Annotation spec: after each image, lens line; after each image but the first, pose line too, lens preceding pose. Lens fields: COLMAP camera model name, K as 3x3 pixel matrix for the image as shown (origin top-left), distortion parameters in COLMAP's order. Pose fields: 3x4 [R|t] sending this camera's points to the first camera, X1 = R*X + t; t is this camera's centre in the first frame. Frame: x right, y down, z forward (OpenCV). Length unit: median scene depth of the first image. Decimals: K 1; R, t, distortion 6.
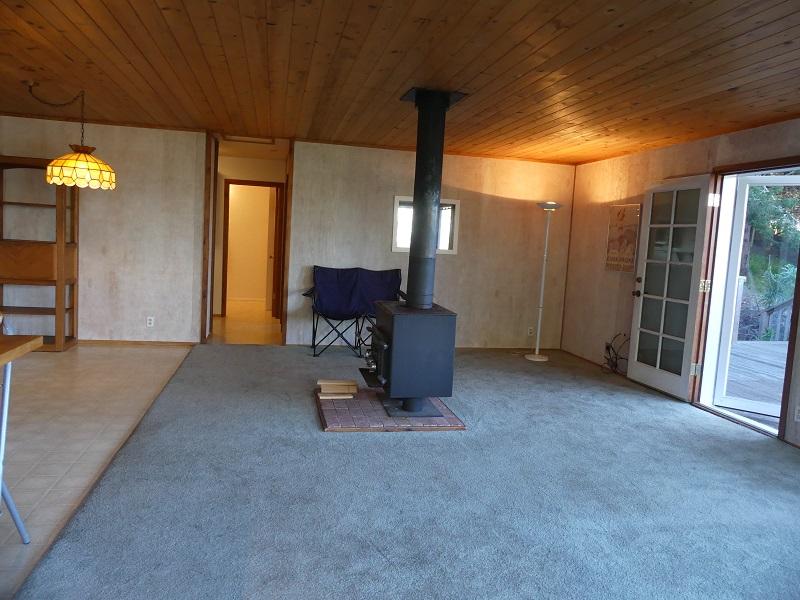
lens RADIAL K [[639.5, 0, 400.0], [0, 639.5, 300.0], [0, 0, 1]] dist [0.000490, 0.002846]
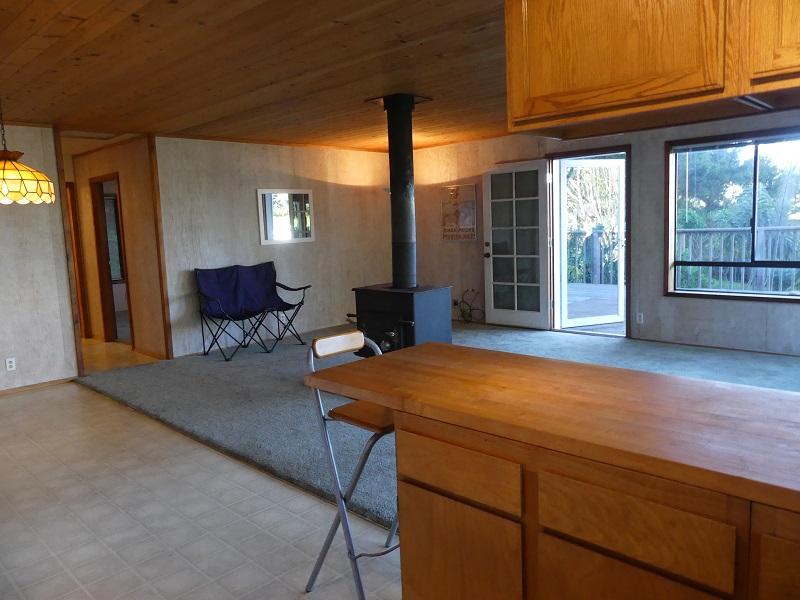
lens RADIAL K [[639.5, 0, 400.0], [0, 639.5, 300.0], [0, 0, 1]] dist [0.000490, 0.002846]
pose [[0.811015, -0.159086, 0.562980, -0.486057], [0.142294, 0.987059, 0.073936, -0.040051], [-0.567457, 0.020145, 0.823156, 0.062099]]
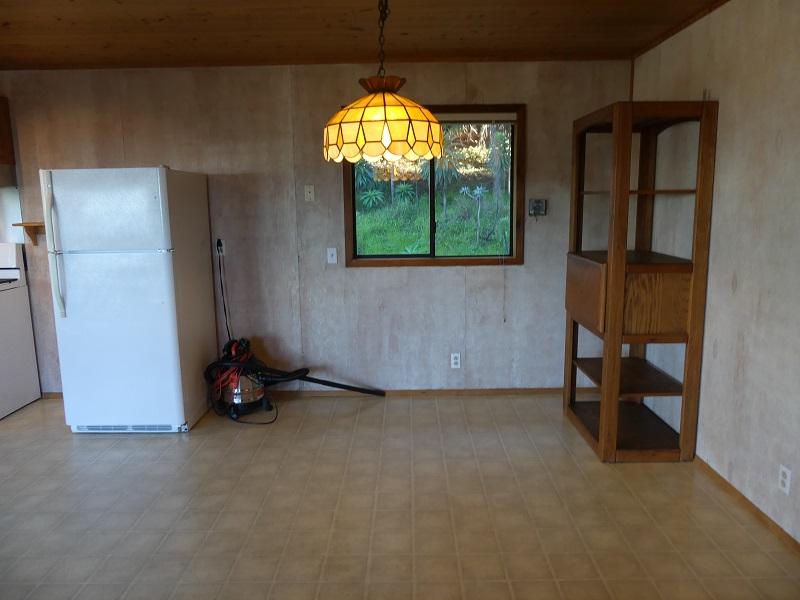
lens RADIAL K [[639.5, 0, 400.0], [0, 639.5, 300.0], [0, 0, 1]] dist [0.000490, 0.002846]
pose [[-0.158768, 0.148696, -0.976054, 0.012463], [-0.122911, 0.977927, 0.168975, -0.130765], [0.979635, 0.146796, -0.136987, 0.926956]]
